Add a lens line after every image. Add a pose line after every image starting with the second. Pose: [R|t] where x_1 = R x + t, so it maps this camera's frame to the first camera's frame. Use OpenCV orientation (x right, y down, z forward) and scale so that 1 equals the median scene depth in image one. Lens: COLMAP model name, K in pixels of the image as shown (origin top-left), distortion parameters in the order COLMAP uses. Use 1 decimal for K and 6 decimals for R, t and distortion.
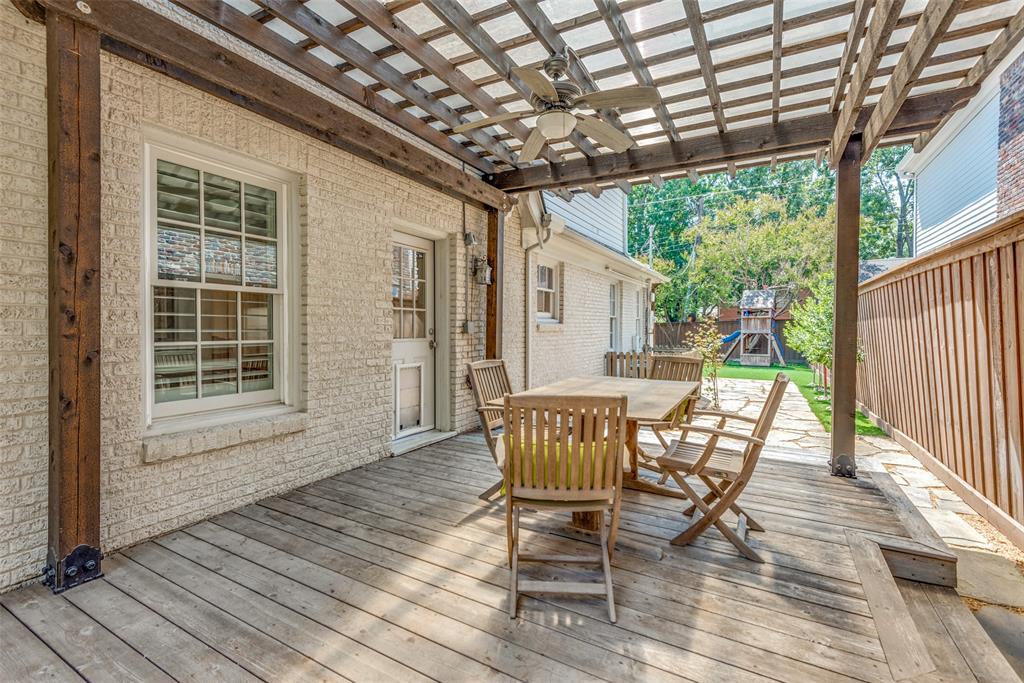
lens RADIAL K [[455.4, 0, 507.5], [0, 455.4, 331.9], [0, 0, 1]] dist [0.003801, -0.000353]
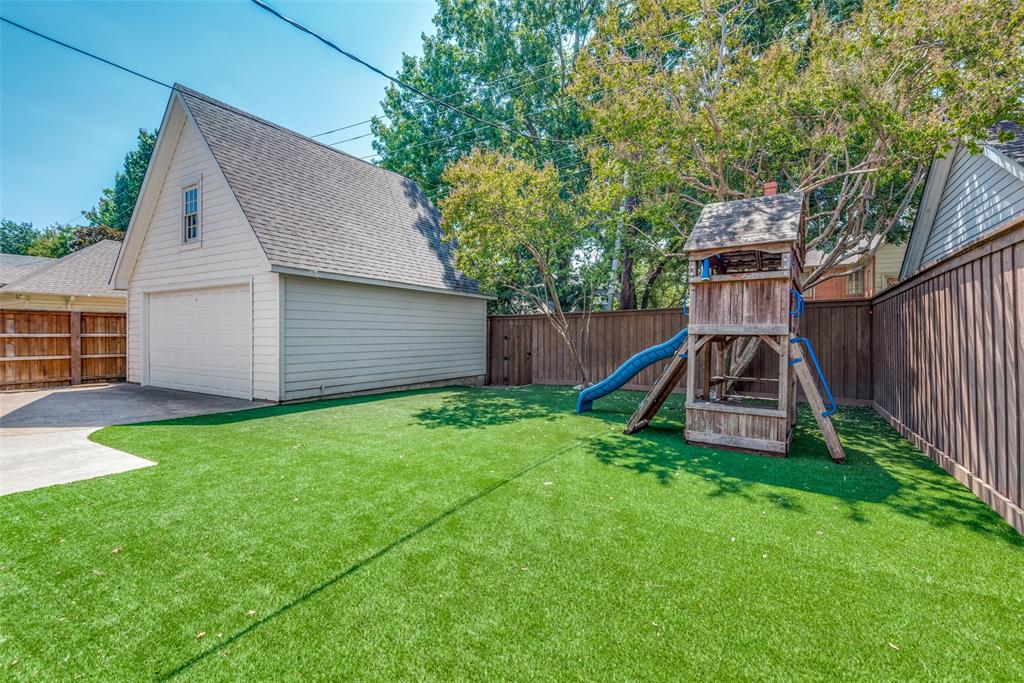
lens RADIAL K [[446.6, 0, 512.2], [0, 446.6, 334.6], [0, 0, 1]] dist [0.000852, -0.000094]
pose [[0.999809, 0.004193, -0.019097, 0.400285], [-0.004066, 0.999969, 0.006679, 0.001334], [0.019124, -0.006600, 0.999795, 0.701907]]
